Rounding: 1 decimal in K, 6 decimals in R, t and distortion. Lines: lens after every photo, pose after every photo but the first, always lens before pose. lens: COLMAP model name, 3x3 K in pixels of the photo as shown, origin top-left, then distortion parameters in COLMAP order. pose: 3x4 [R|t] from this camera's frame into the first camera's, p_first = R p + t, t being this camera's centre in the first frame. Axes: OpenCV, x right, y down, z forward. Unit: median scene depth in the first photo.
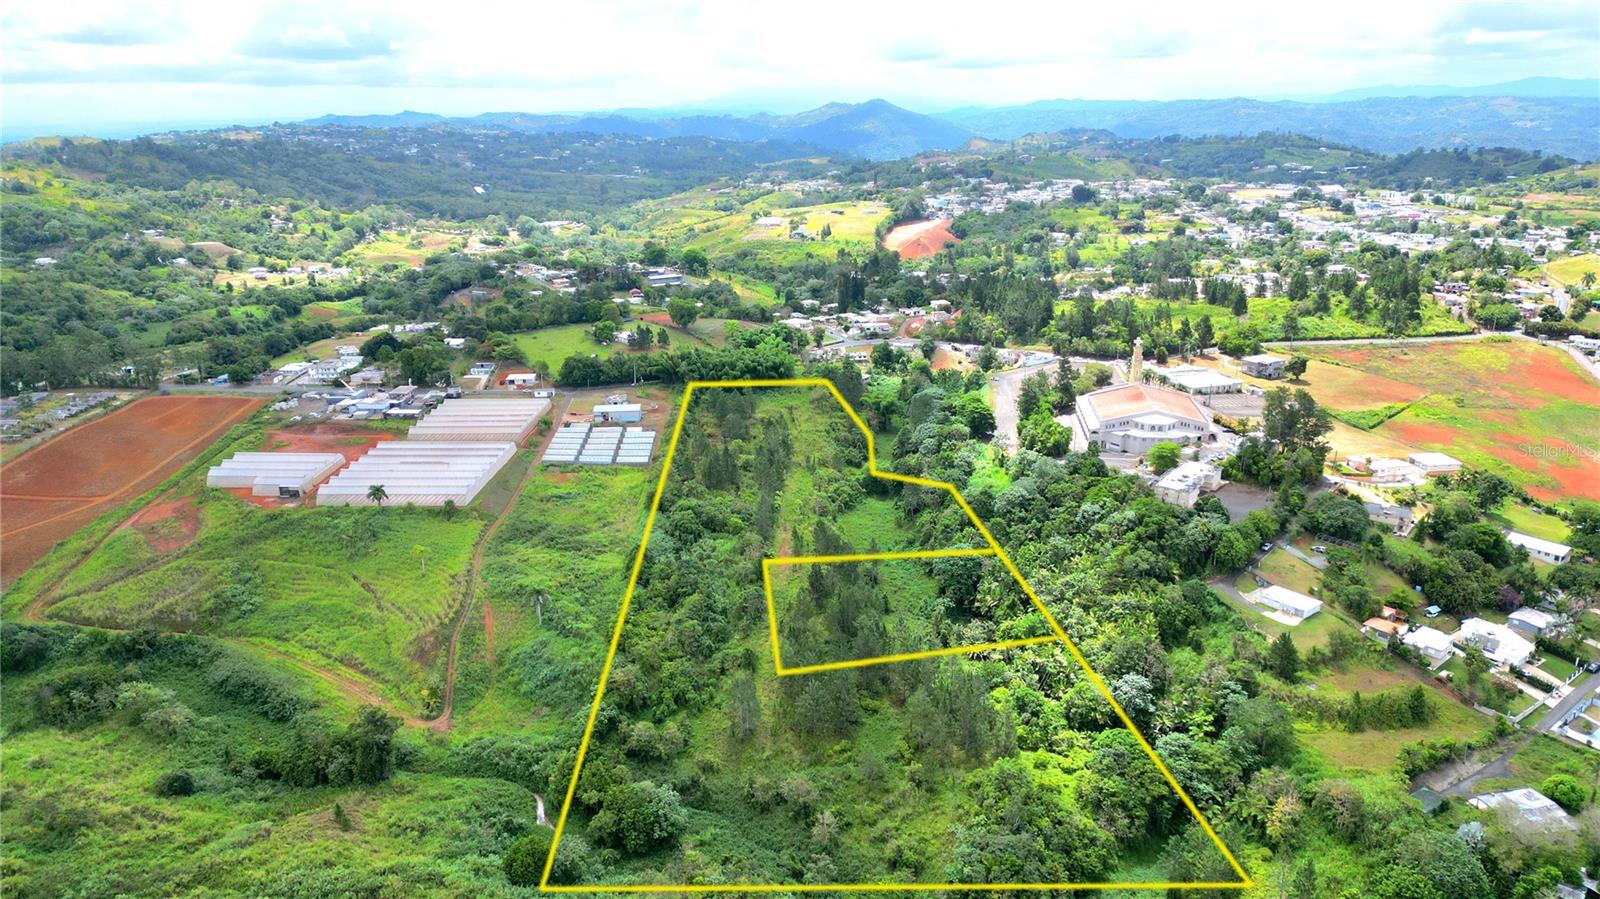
lens RADIAL K [[1113.6, 0, 803.5], [0, 1113.6, 455.3], [0, 0, 1]] dist [0.079201, -0.078961]
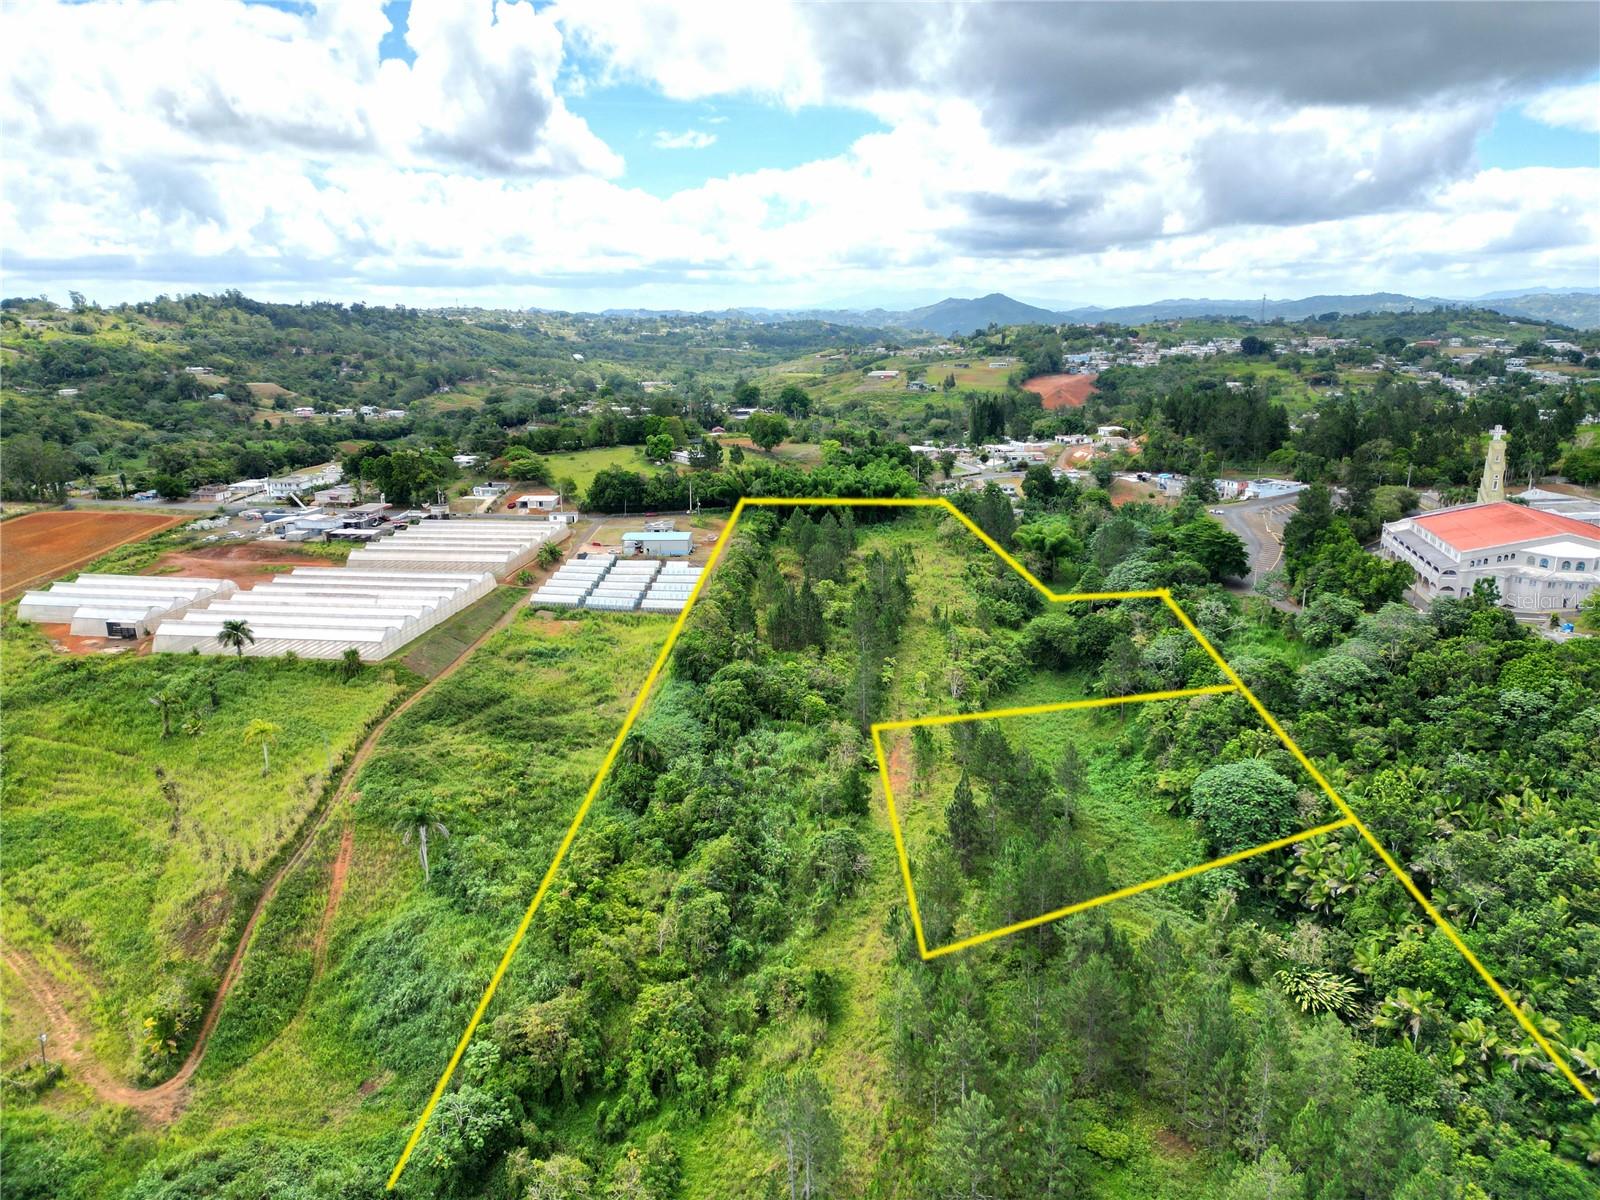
lens RADIAL K [[1113.5, 0, 803.7], [0, 1113.5, 607.2], [0, 0, 1]] dist [0.077079, -0.072345]
pose [[0.995052, 0.029747, -0.094803, -0.010997], [-0.033714, 0.998610, -0.040522, 0.027732], [0.093466, 0.043518, 0.994671, 0.344168]]
